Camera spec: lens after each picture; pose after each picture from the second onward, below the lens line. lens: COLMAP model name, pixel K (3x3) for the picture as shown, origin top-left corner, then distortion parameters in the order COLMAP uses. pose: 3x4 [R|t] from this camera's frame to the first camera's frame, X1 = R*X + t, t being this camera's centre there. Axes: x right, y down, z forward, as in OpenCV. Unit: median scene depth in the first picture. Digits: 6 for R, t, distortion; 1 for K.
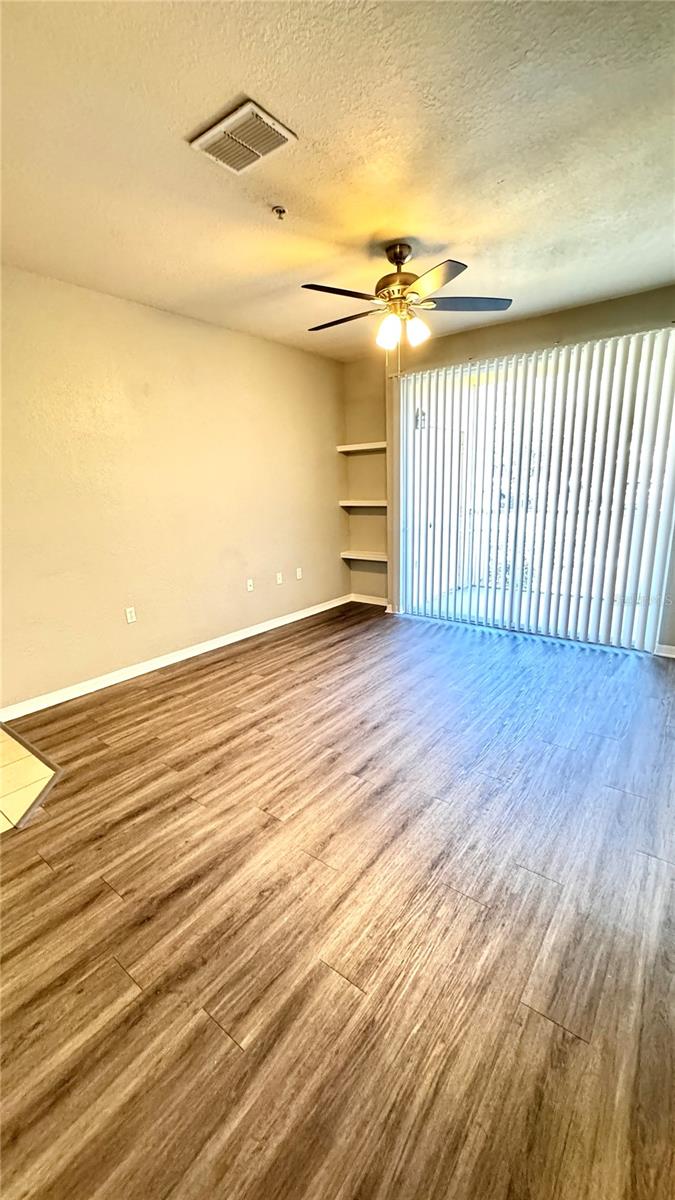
lens RADIAL K [[481.8, 0, 339.0], [0, 481.8, 600.2], [0, 0, 1]] dist [-0.004417, 0.000776]
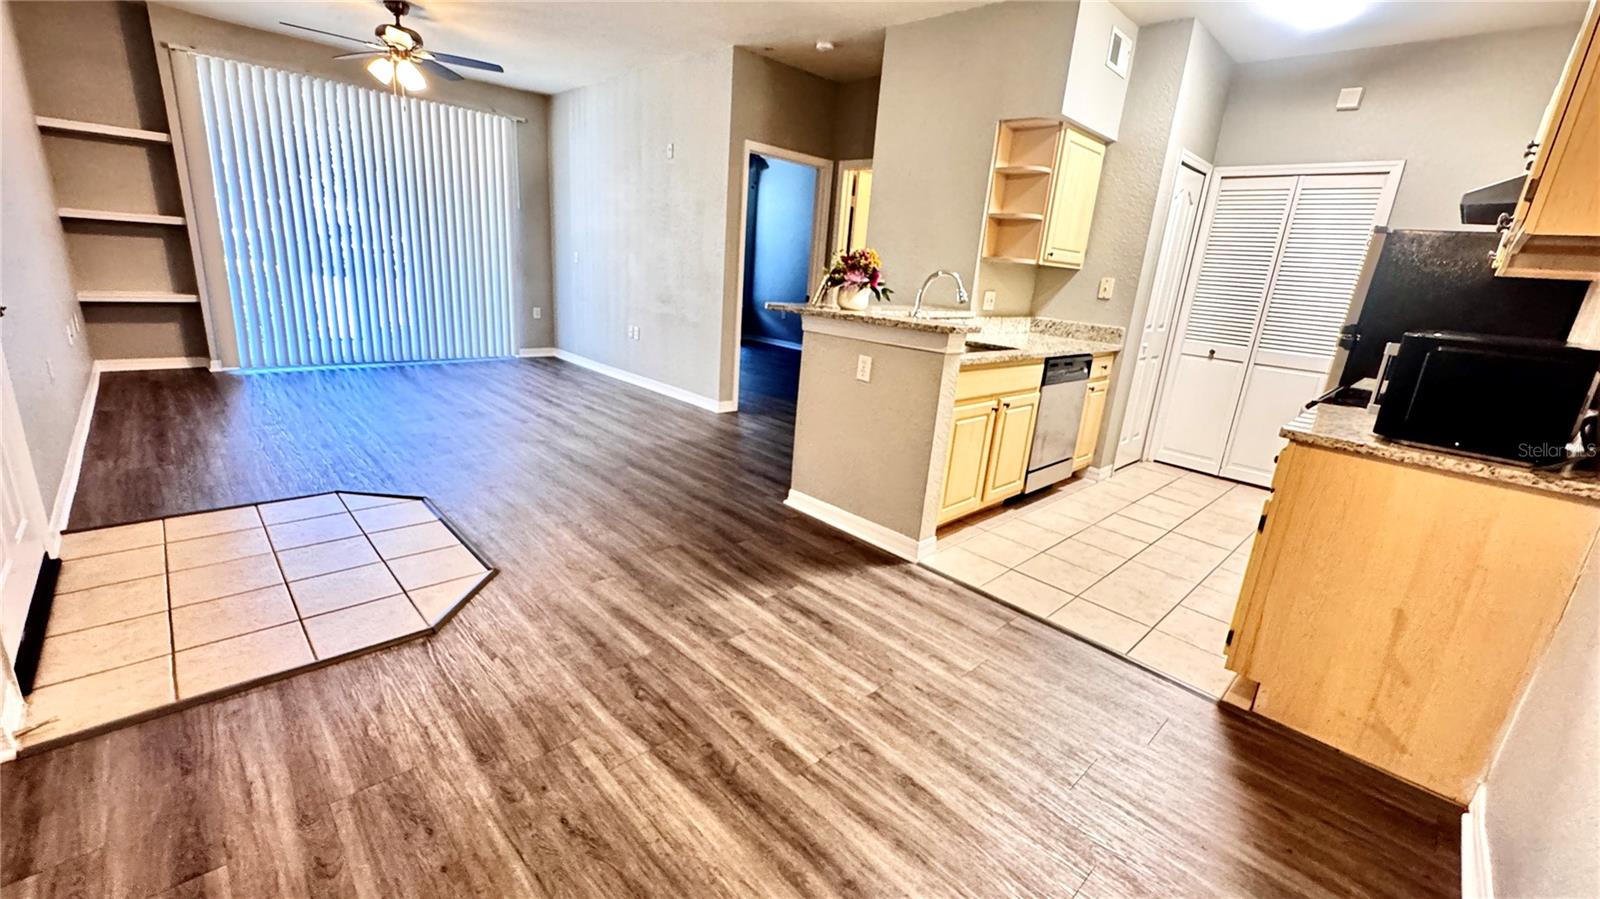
lens RADIAL K [[642.4, 0, 798.2], [0, 642.4, 451.6], [0, 0, 1]] dist [-0.004417, 0.000776]
pose [[0.134864, -0.239000, 0.961608, -1.391191], [0.154492, 0.963678, 0.217847, 0.125300], [-0.978746, 0.119181, 0.166889, -0.082854]]
